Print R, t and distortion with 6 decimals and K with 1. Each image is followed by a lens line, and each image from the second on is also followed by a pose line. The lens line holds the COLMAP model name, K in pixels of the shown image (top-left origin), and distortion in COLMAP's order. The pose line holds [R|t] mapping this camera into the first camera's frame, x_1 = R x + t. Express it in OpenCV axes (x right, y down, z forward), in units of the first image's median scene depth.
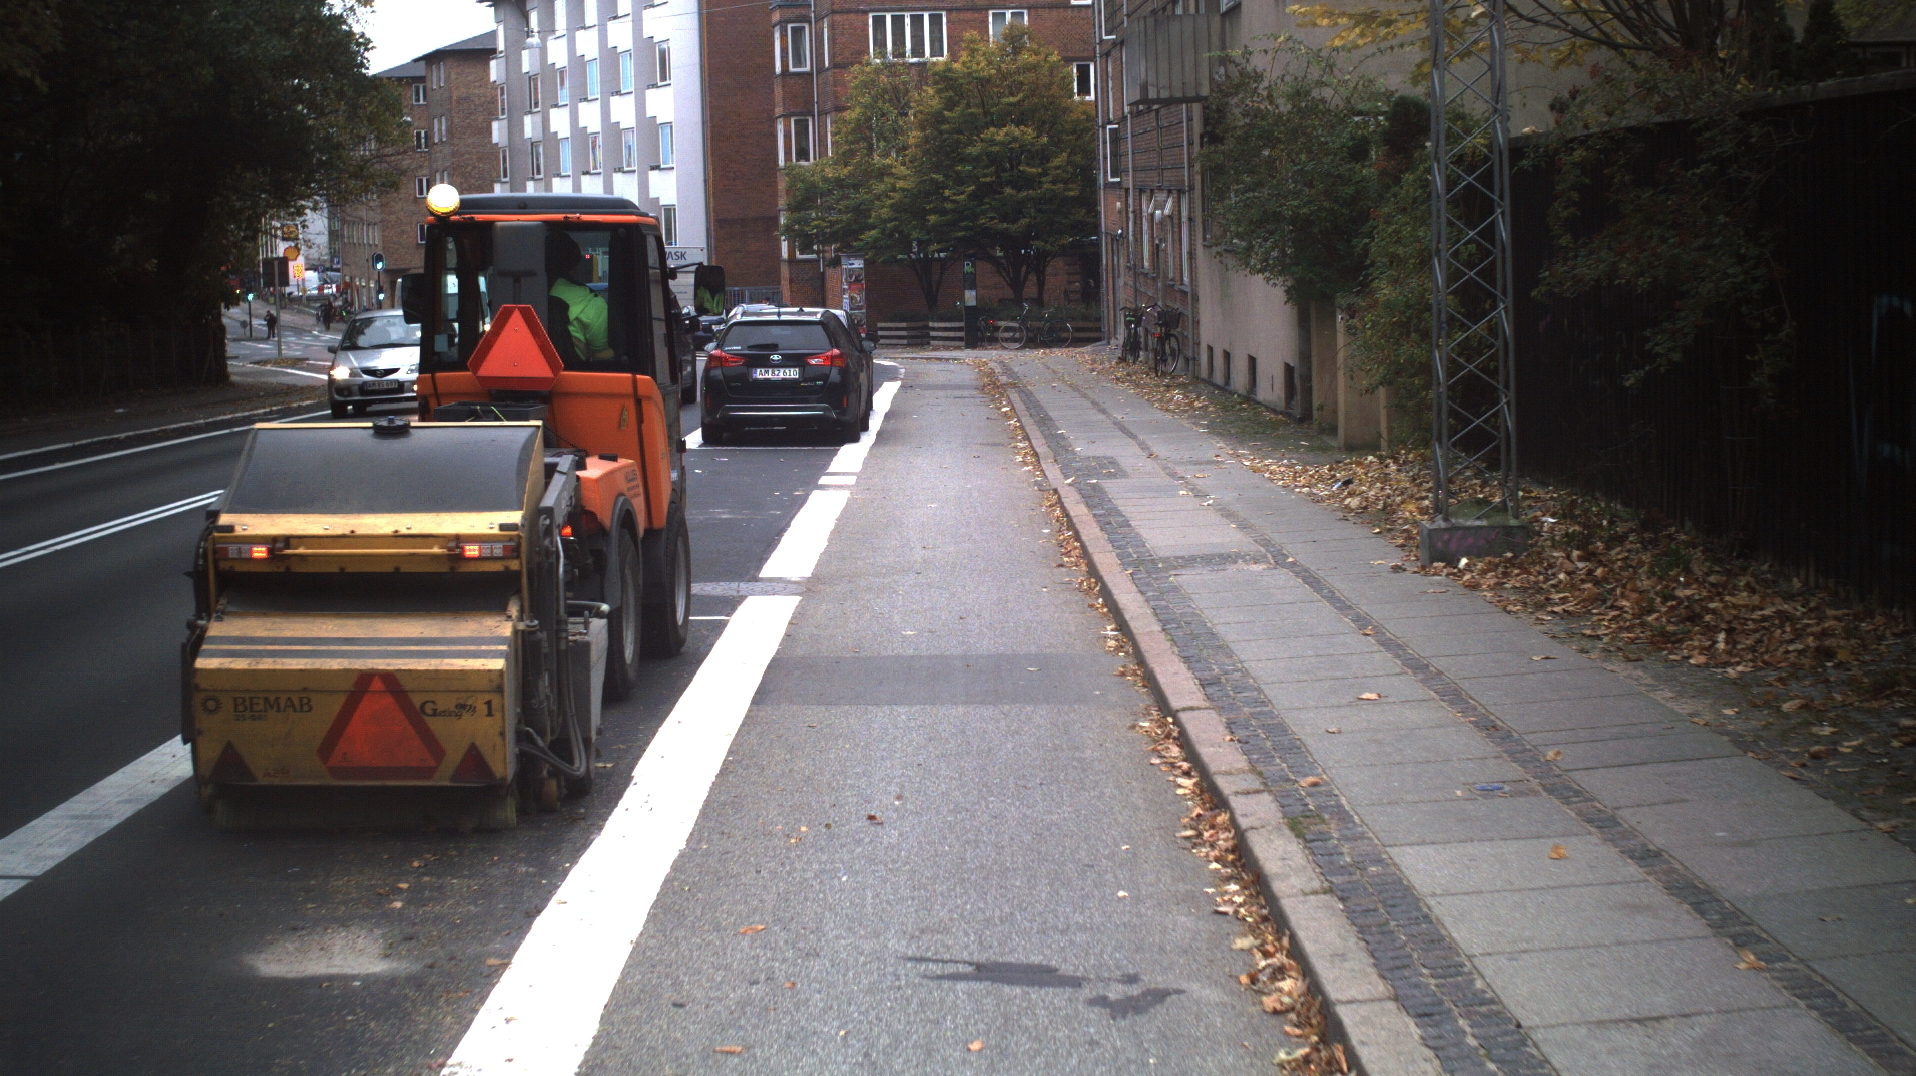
lens RADIAL K [[5577.2, 0, 958.0], [0, 5577.2, 538.0], [0, 0, 1]] dist [-0.525254, -0.483249]
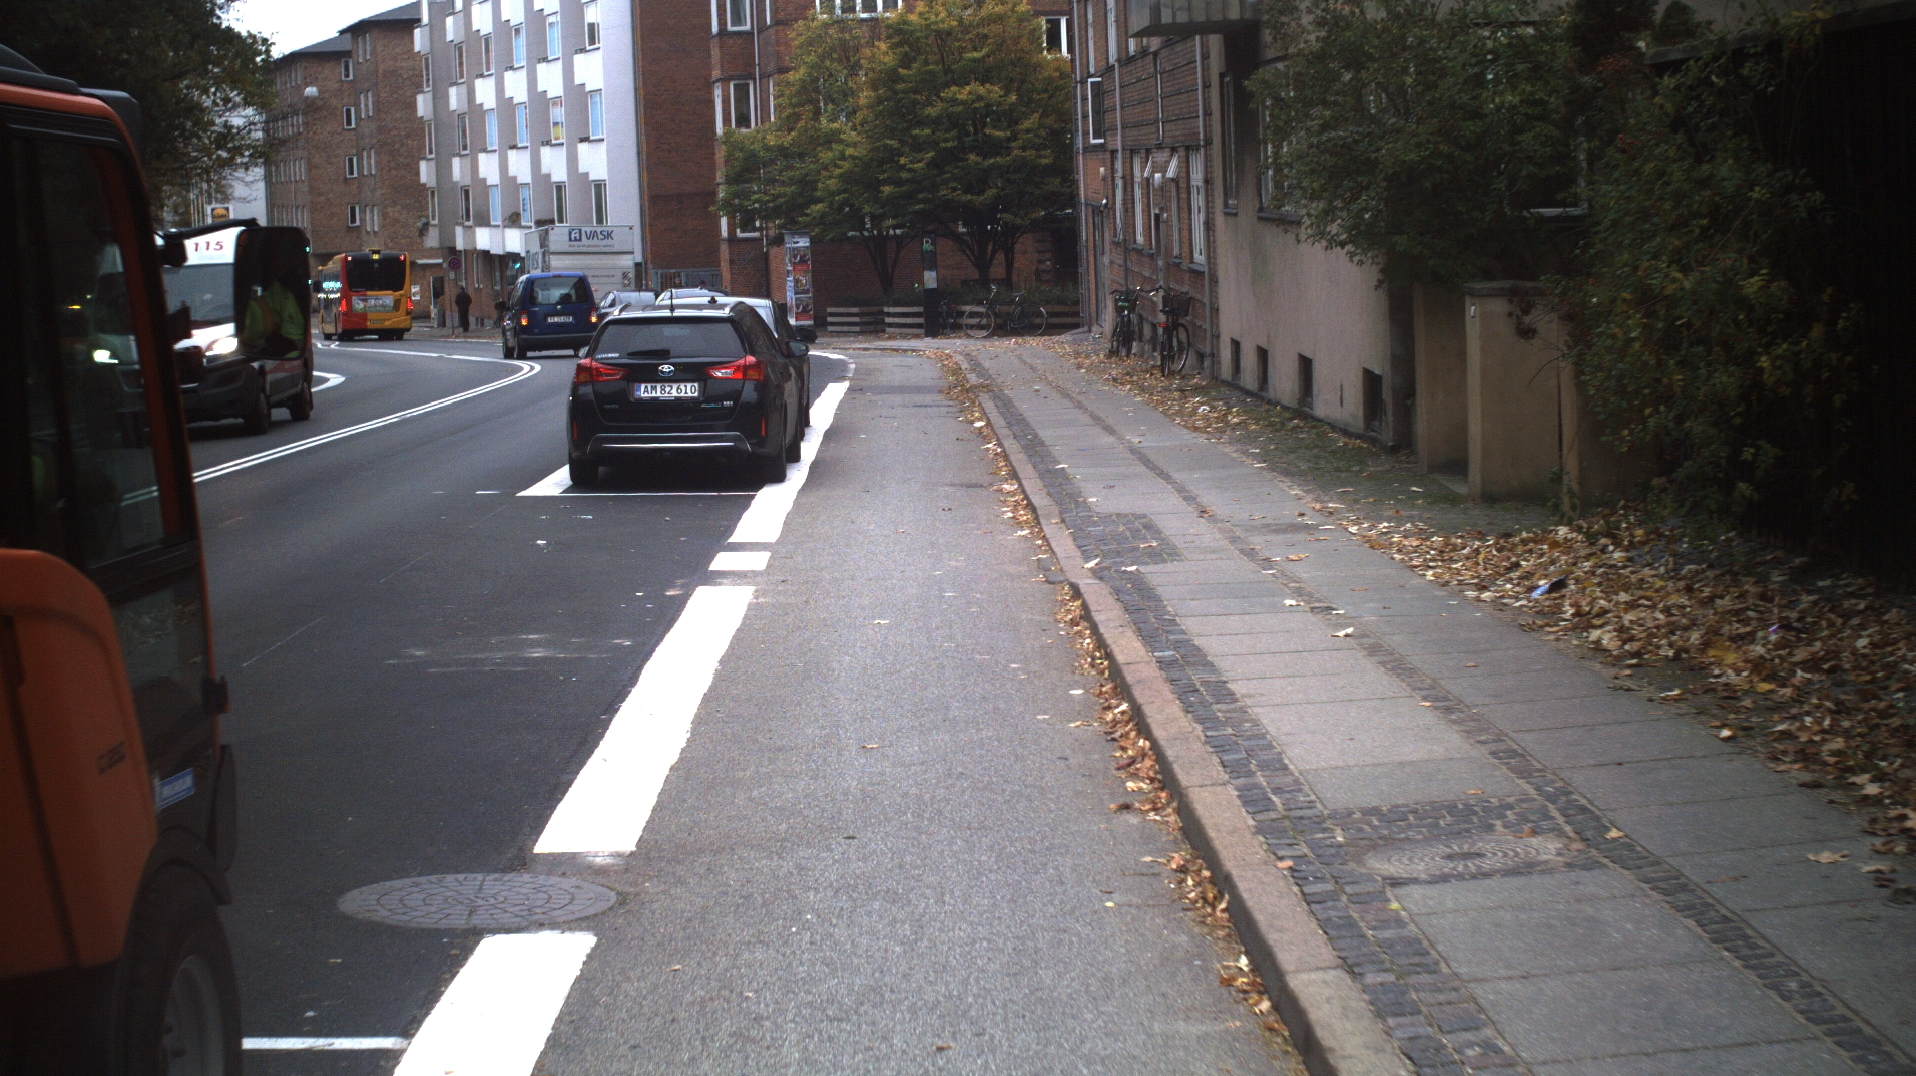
lens RADIAL K [[5577.2, 0, 958.0], [0, 5577.2, 538.0], [0, 0, 1]] dist [-0.525254, -0.483249]
pose [[0.999939, -0.008310, 0.007286, -0.000197], [0.008282, 0.999959, 0.003743, -0.006573], [-0.007316, -0.003683, 0.999966, 0.142544]]
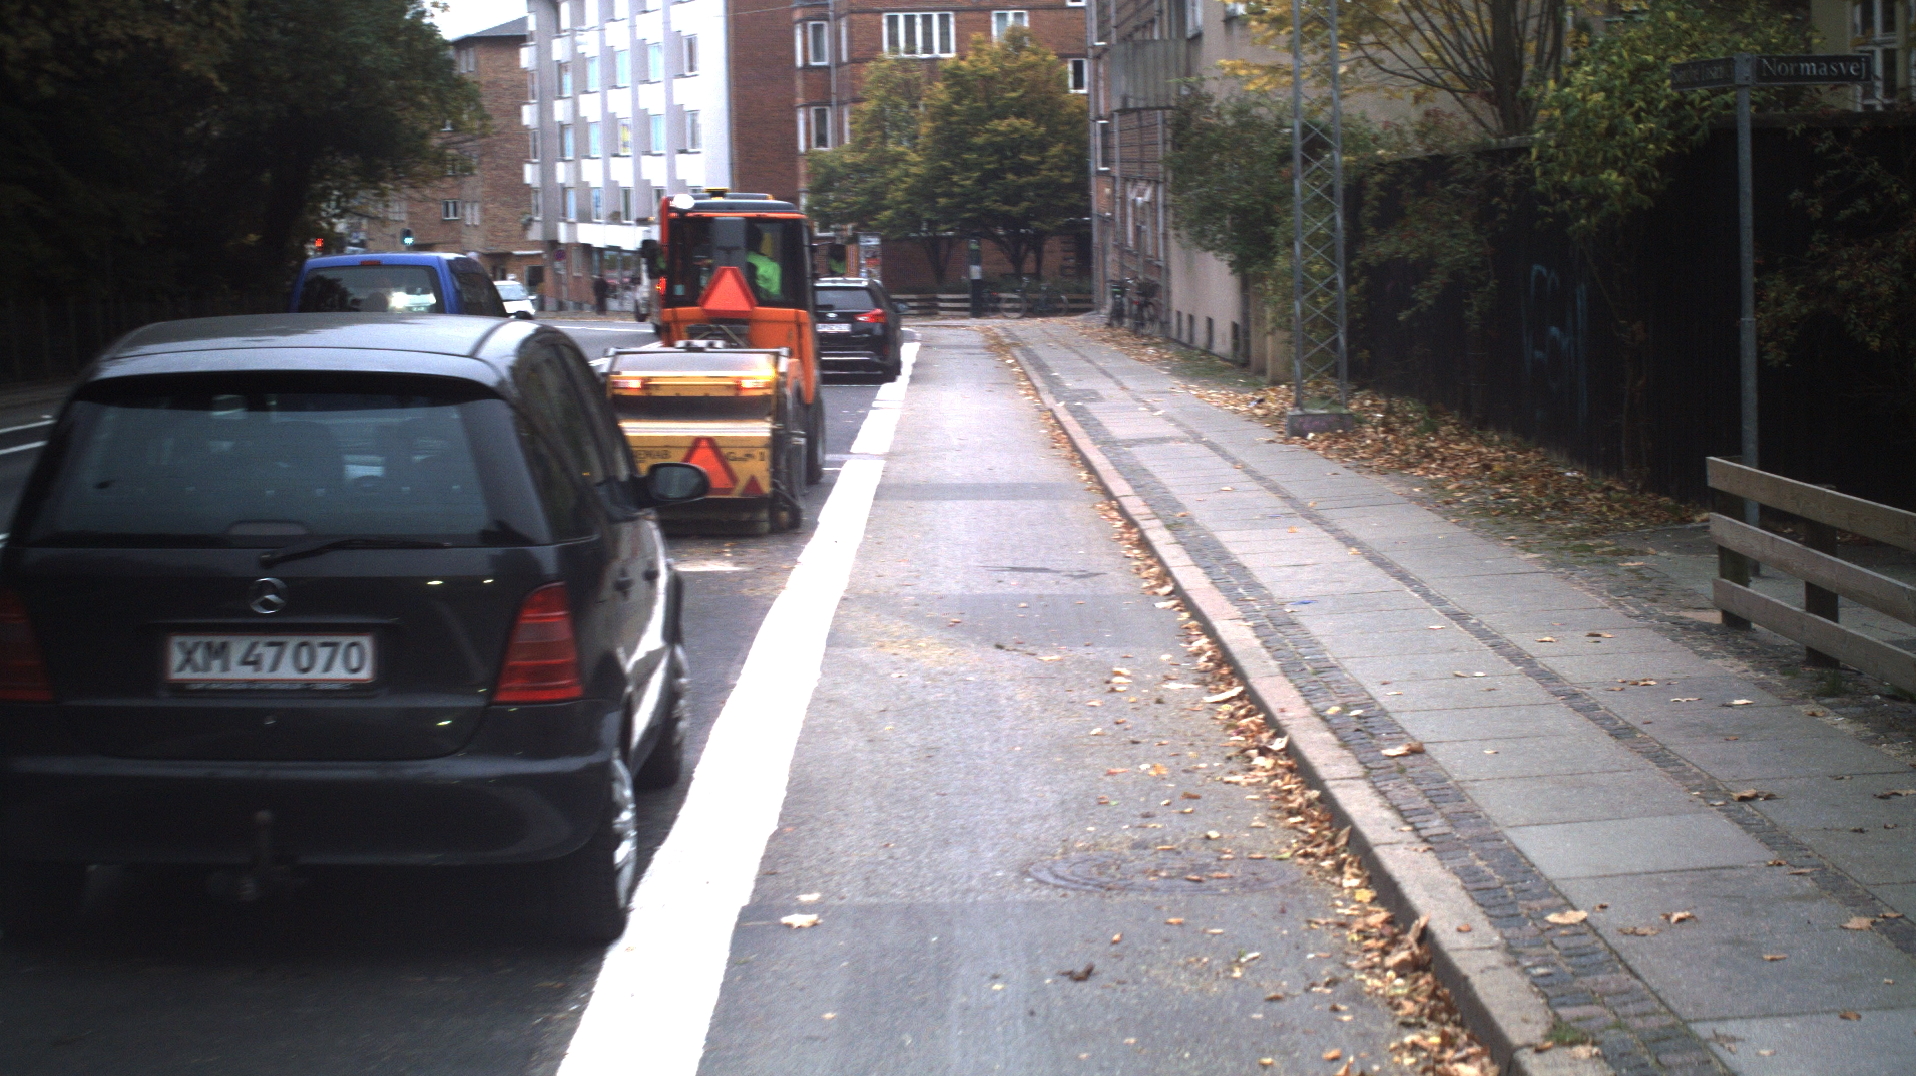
lens RADIAL K [[5577.2, 0, 958.0], [0, 5577.2, 538.0], [0, 0, 1]] dist [-0.525254, -0.483249]
pose [[0.999990, 0.004478, 0.000791, -0.002367], [-0.004481, 0.999981, 0.004117, 0.006800], [-0.000773, -0.004121, 0.999991, -0.141878]]
